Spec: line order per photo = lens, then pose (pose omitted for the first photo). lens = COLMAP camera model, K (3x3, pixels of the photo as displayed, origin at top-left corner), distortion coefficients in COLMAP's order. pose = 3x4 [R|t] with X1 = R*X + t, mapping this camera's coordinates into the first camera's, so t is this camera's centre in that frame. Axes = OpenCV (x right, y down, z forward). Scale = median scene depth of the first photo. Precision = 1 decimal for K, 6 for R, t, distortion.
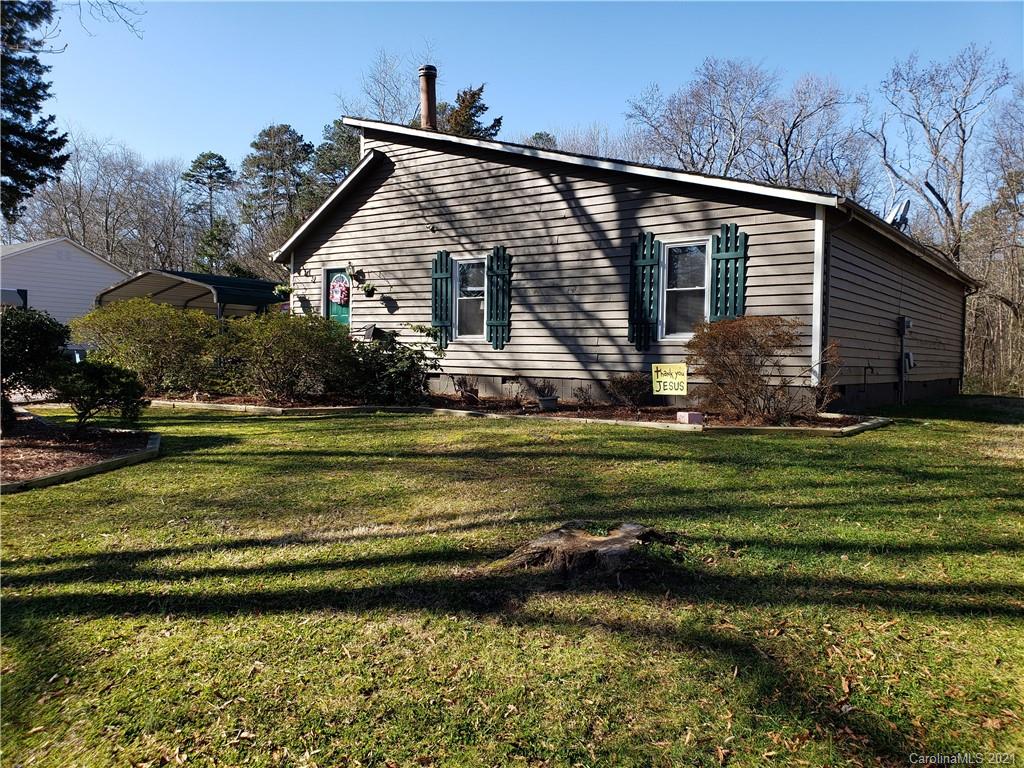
lens RADIAL K [[776.8, 0, 530.2], [0, 776.8, 381.9], [0, 0, 1]] dist [0.095593, -0.001141]
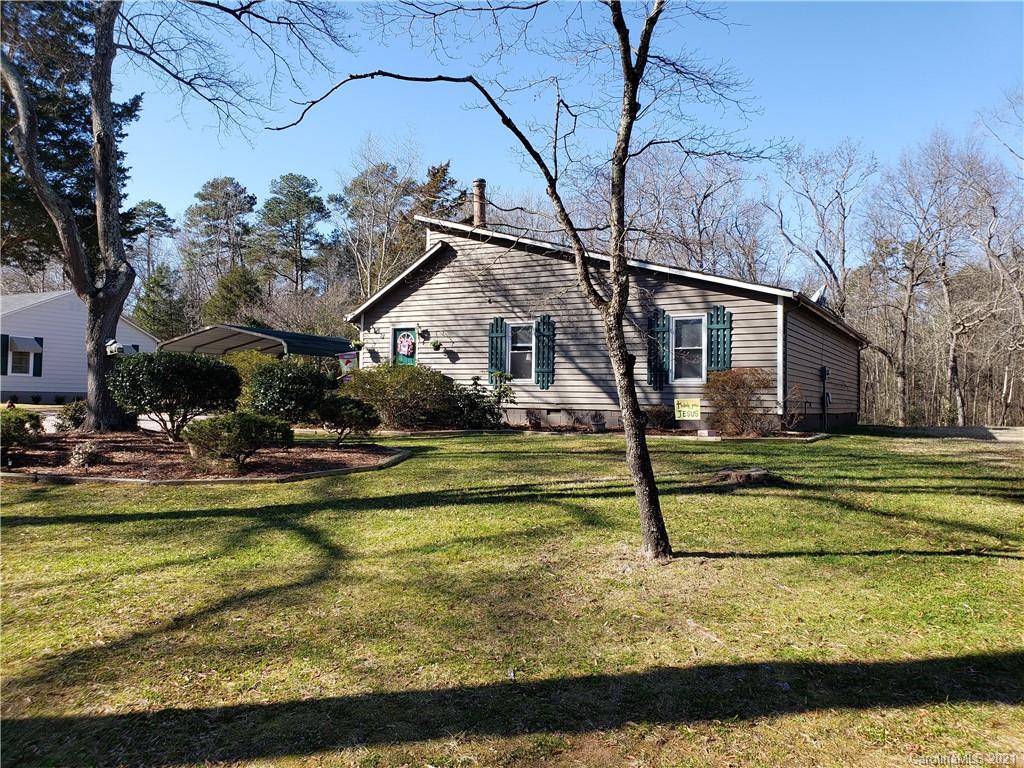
lens RADIAL K [[778.3, 0, 512.0], [0, 778.3, 384.0], [0, 0, 1]] dist [0.094177, -0.001394]
pose [[0.994759, 0.000182, 0.102251, -0.233743], [0.005034, 0.998699, -0.050753, 0.017125], [-0.102127, 0.051002, 0.993463, -0.347846]]
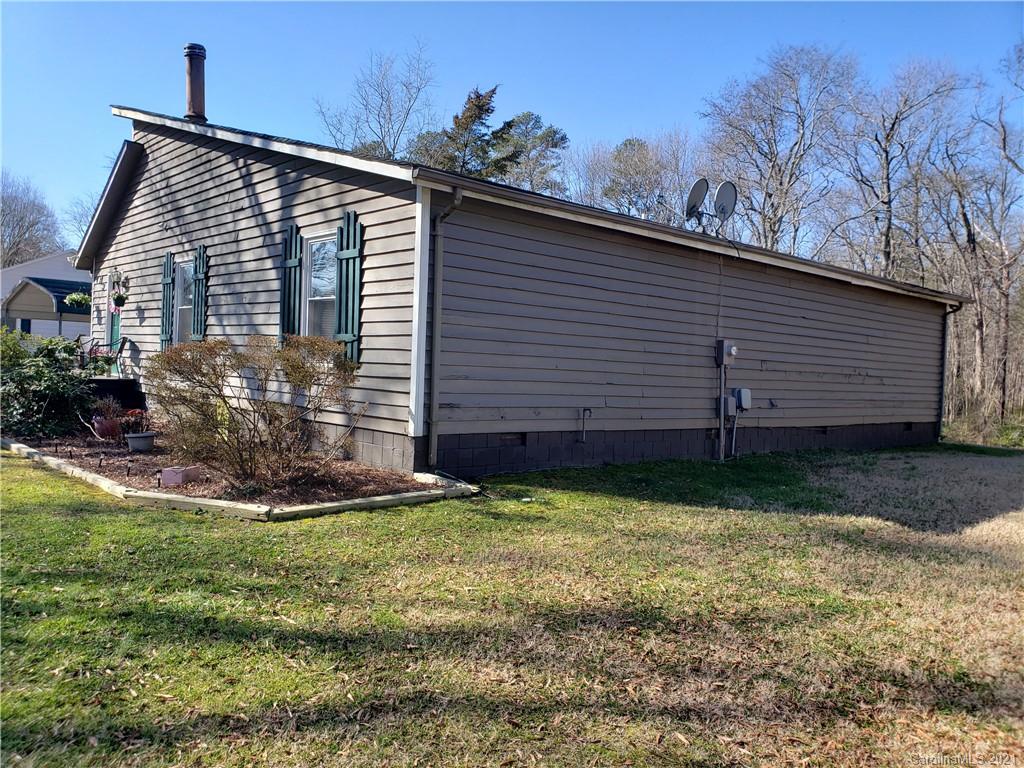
lens RADIAL K [[779.4, 0, 512.0], [0, 779.4, 384.0], [0, 0, 1]] dist [0.046146, 0.000719]
pose [[0.973963, 0.029435, -0.224788, 0.463789], [-0.033012, 0.999381, -0.012166, -0.026993], [0.224291, 0.019270, 0.974332, 0.252191]]
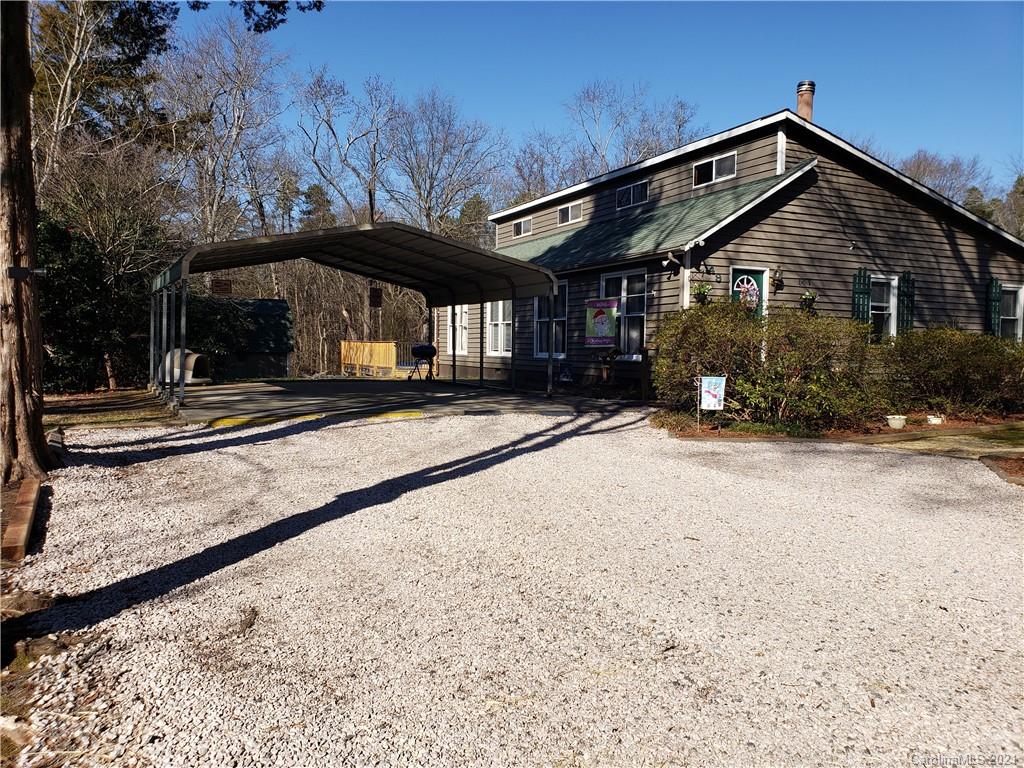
lens RADIAL K [[792.8, 0, 512.0], [0, 792.8, 384.0], [0, 0, 1]] dist [0.003861, -0.003051]
pose [[0.472464, -0.054865, 0.879641, -1.367116], [0.026812, 0.998493, 0.047876, -0.074148], [-0.880942, 0.000965, 0.473223, 0.932132]]
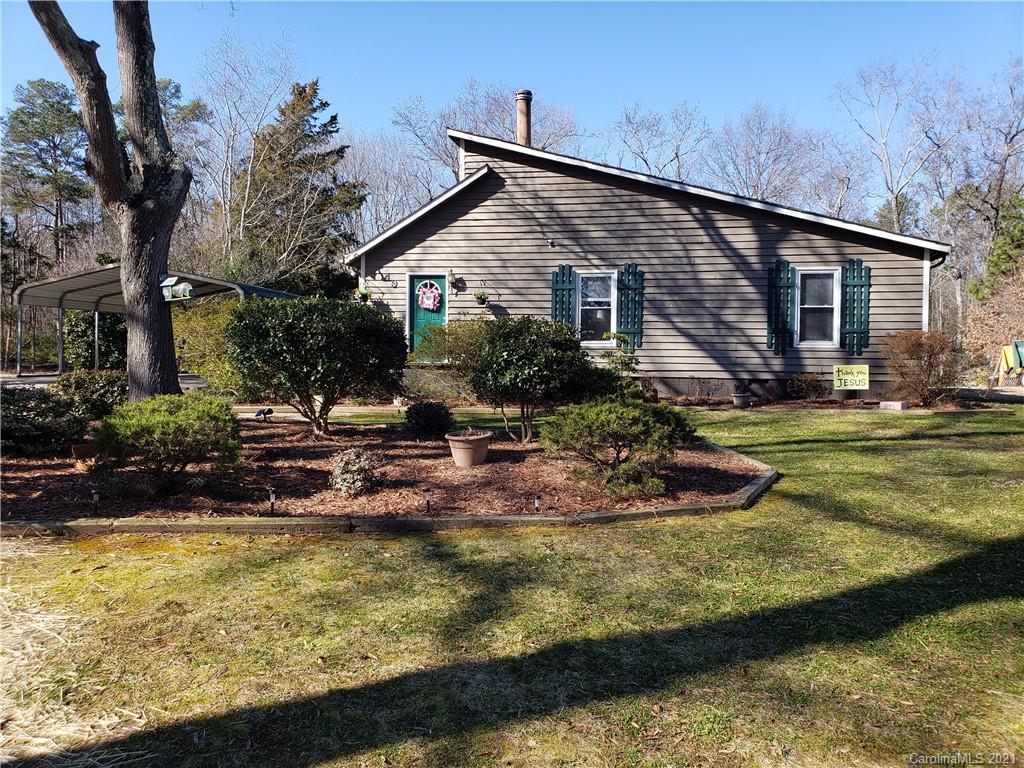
lens RADIAL K [[787.7, 0, 512.0], [0, 787.7, 384.0], [0, 0, 1]] dist [0.077486, -0.077792]
pose [[0.911890, -0.017087, 0.410080, -0.660205], [0.016851, 0.999849, 0.004189, -0.005540], [-0.410089, 0.003091, 0.912040, 0.017726]]
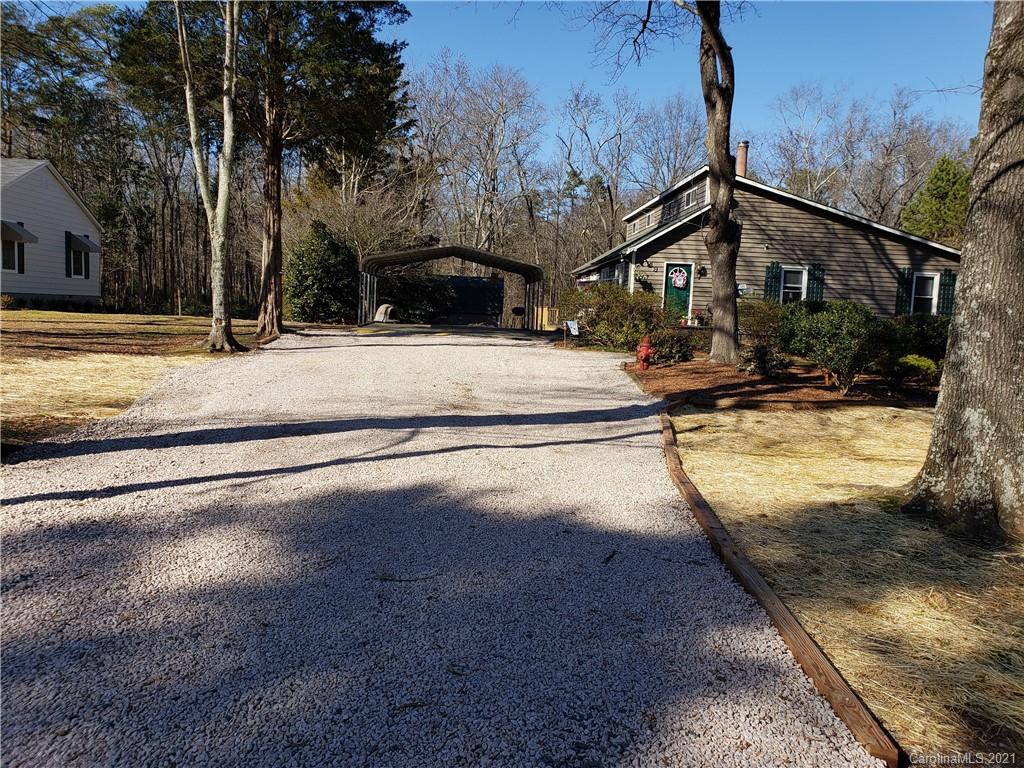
lens RADIAL K [[787.7, 0, 512.0], [0, 787.7, 384.0], [0, 0, 1]] dist [0.077486, -0.077792]
pose [[0.784222, -0.044165, 0.618907, -1.665897], [-0.005303, 0.996950, 0.077862, -0.037126], [-0.620458, -0.064343, 0.781596, 0.001564]]
